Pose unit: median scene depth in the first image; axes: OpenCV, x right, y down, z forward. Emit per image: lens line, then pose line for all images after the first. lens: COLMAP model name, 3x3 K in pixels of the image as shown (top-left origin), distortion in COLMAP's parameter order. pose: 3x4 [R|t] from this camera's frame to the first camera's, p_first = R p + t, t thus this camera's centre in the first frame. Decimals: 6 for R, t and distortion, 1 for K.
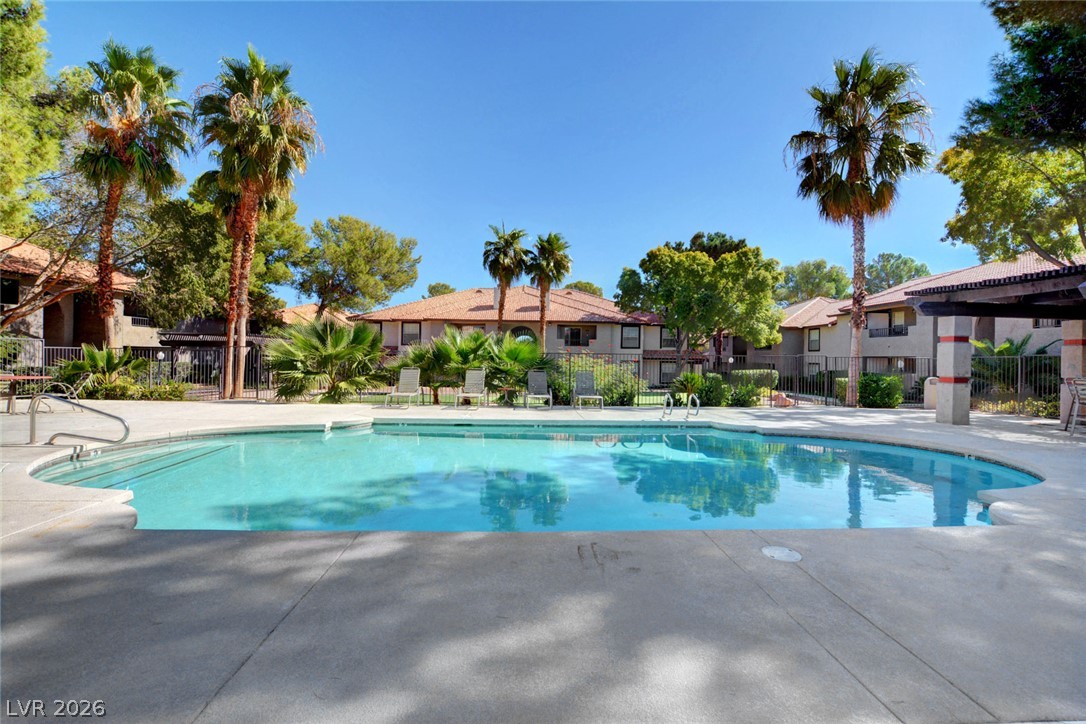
lens RADIAL K [[477.2, 0, 548.5], [0, 477.2, 358.4], [0, 0, 1]] dist [-0.034142, 0.007201]
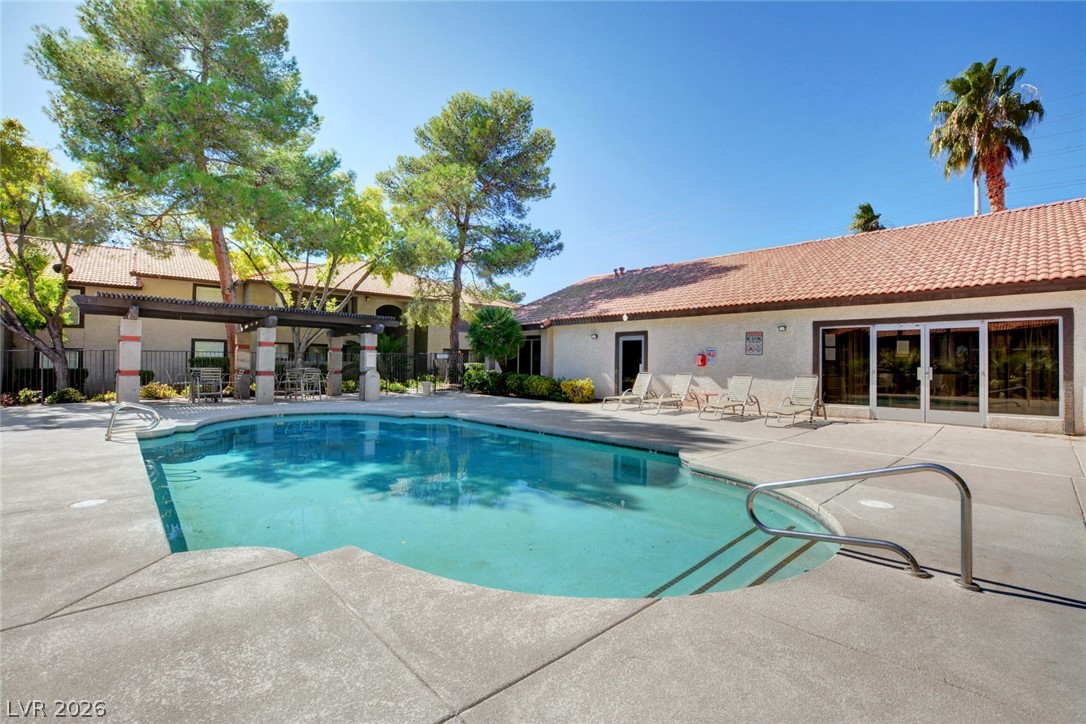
lens RADIAL K [[477.2, 0, 548.5], [0, 477.2, 358.4], [0, 0, 1]] dist [-0.034142, 0.007201]
pose [[-0.643688, -0.012022, 0.765194, -0.330317], [-0.016758, 0.999858, 0.001611, -0.004552], [-0.765105, -0.011786, -0.643798, 0.438960]]
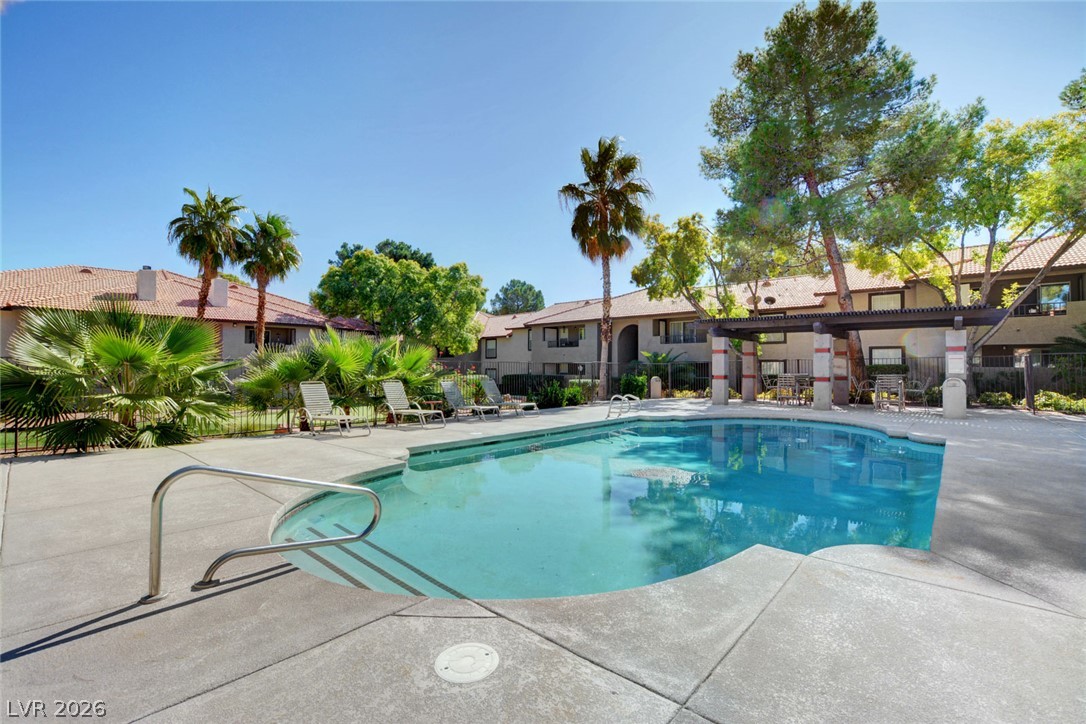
lens RADIAL K [[477.2, 0, 548.5], [0, 477.2, 358.4], [0, 0, 1]] dist [-0.034142, 0.007201]
pose [[0.701640, -0.000642, 0.712531, -0.322418], [0.011222, 0.999886, -0.010150, -0.003543], [-0.712443, 0.015118, 0.701567, 0.132016]]
